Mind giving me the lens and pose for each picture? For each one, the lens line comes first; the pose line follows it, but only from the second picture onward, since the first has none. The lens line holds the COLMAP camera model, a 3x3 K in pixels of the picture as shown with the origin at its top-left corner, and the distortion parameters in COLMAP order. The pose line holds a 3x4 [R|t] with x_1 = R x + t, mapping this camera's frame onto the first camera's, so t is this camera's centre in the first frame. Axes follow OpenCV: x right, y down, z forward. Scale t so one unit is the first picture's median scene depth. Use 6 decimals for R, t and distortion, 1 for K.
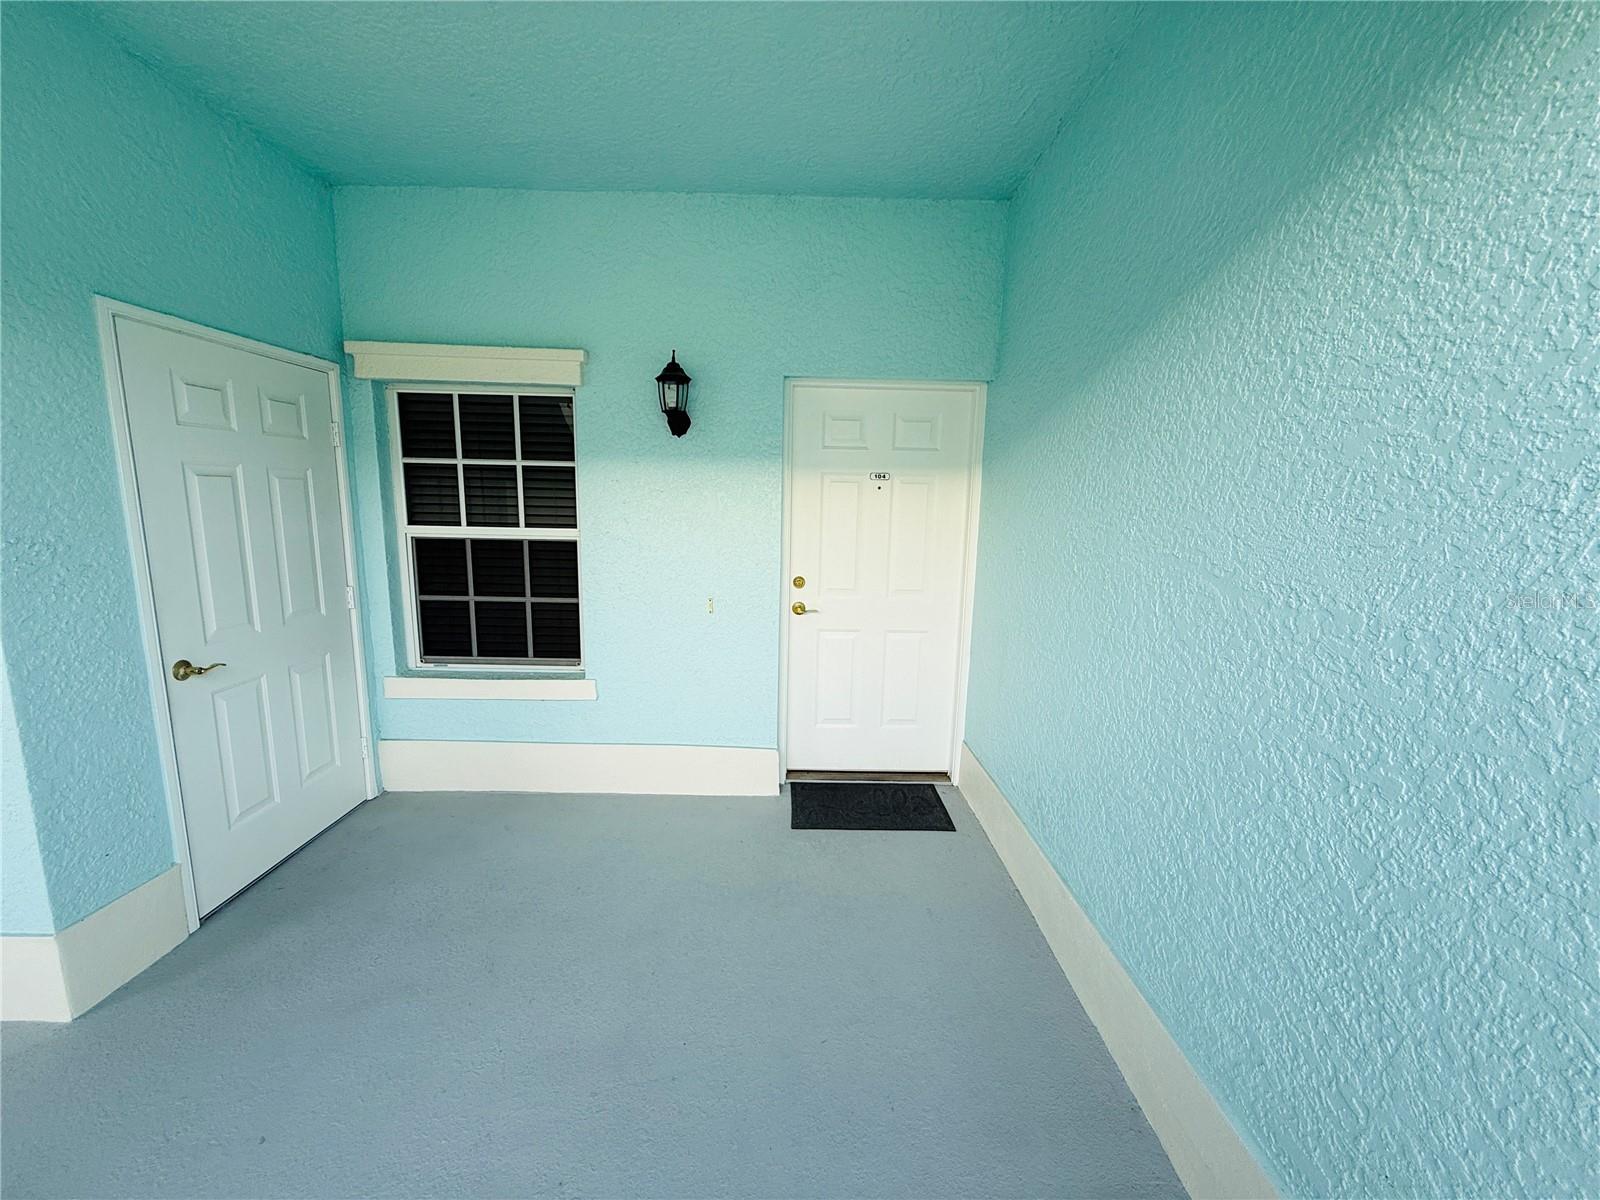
lens RADIAL K [[637.4, 0, 794.7], [0, 637.4, 593.5], [0, 0, 1]] dist [-0.002886, 0.000801]
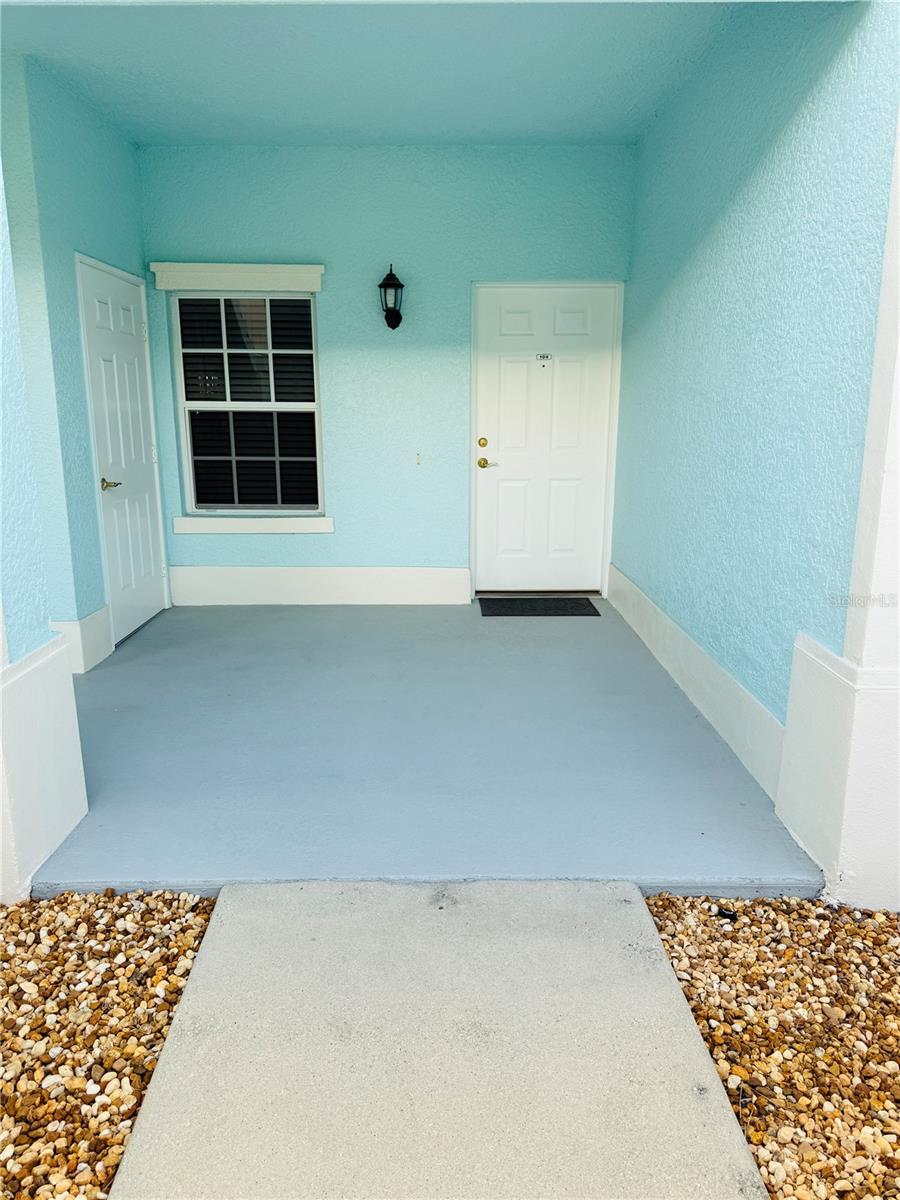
lens RADIAL K [[836.9, 0, 453.5], [0, 836.9, 602.3], [0, 0, 1]] dist [0.036837, -0.044889]
pose [[0.999789, -0.020534, 0.000448, -0.063332], [0.020445, 0.997078, 0.073600, 0.189384], [-0.001958, -0.073575, 0.997288, -0.763476]]
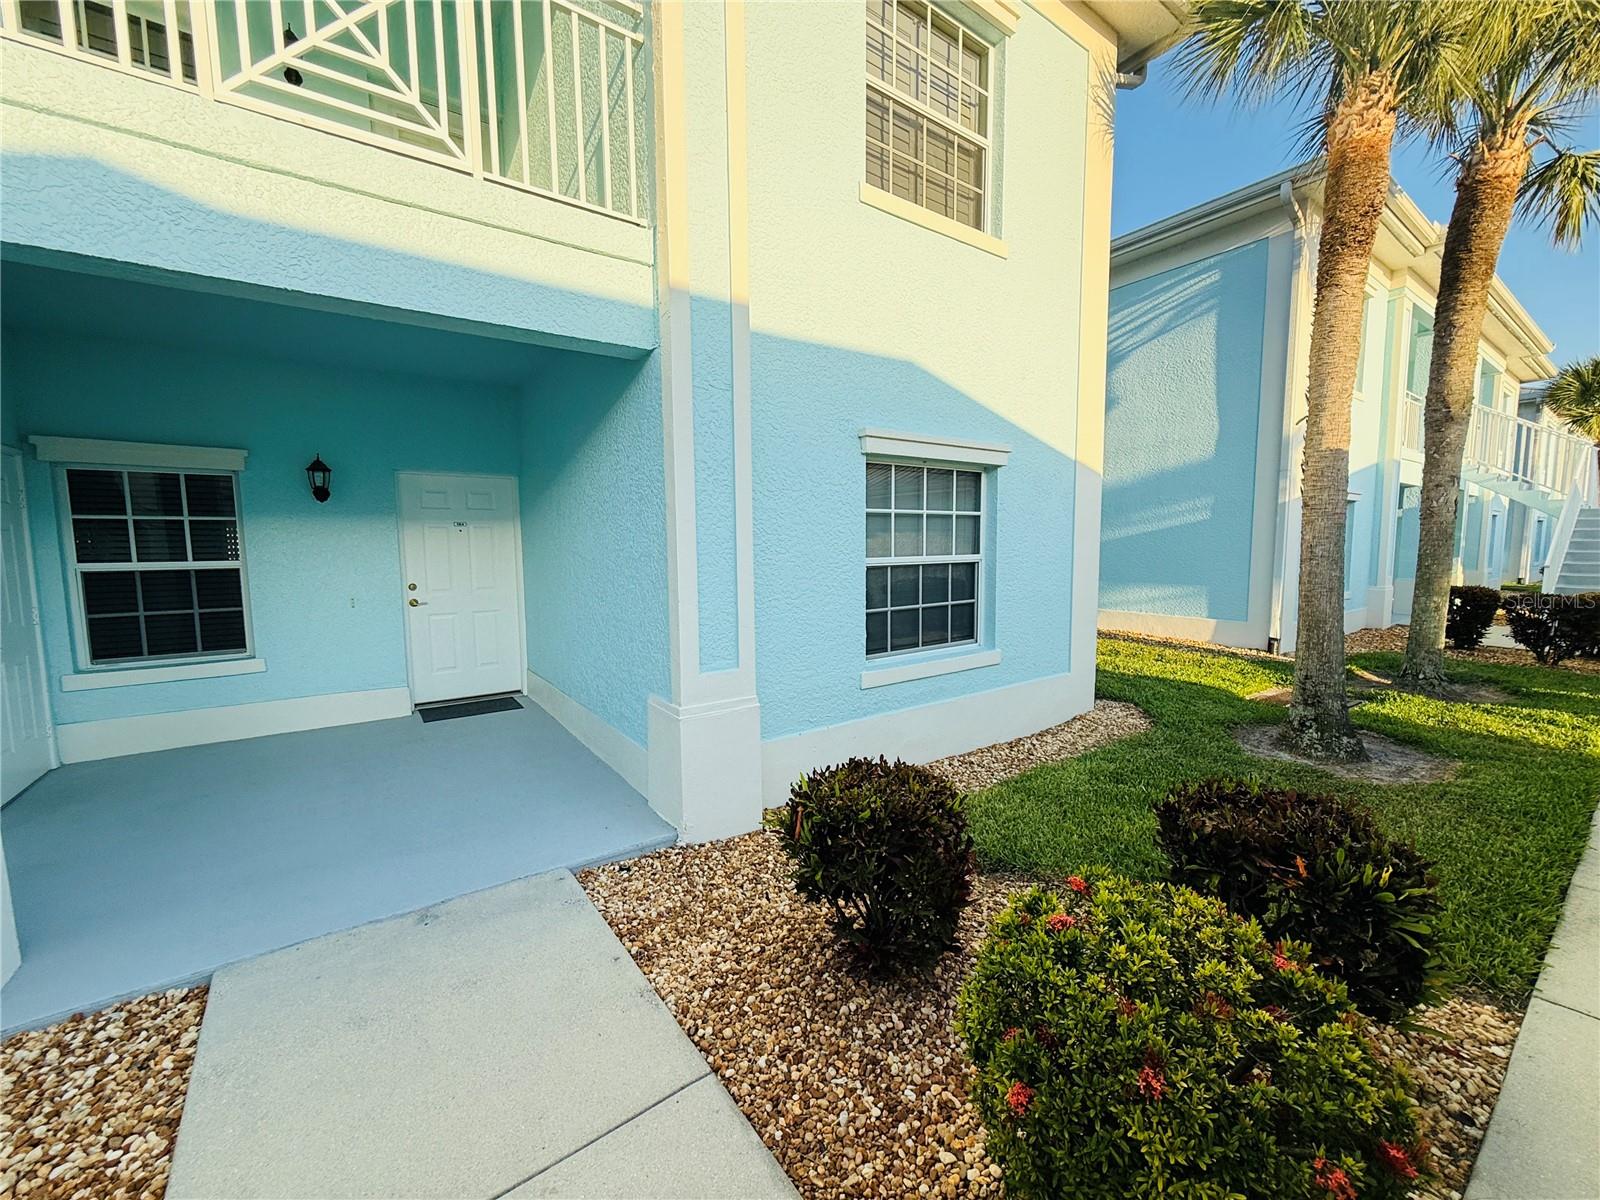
lens RADIAL K [[637.4, 0, 801.4], [0, 637.4, 602.7], [0, 0, 1]] dist [-0.002886, 0.000801]
pose [[0.818345, -0.081093, 0.568977, -0.116478], [0.114730, 0.993119, -0.023469, 0.187325], [-0.563159, 0.084484, 0.822018, -0.993982]]
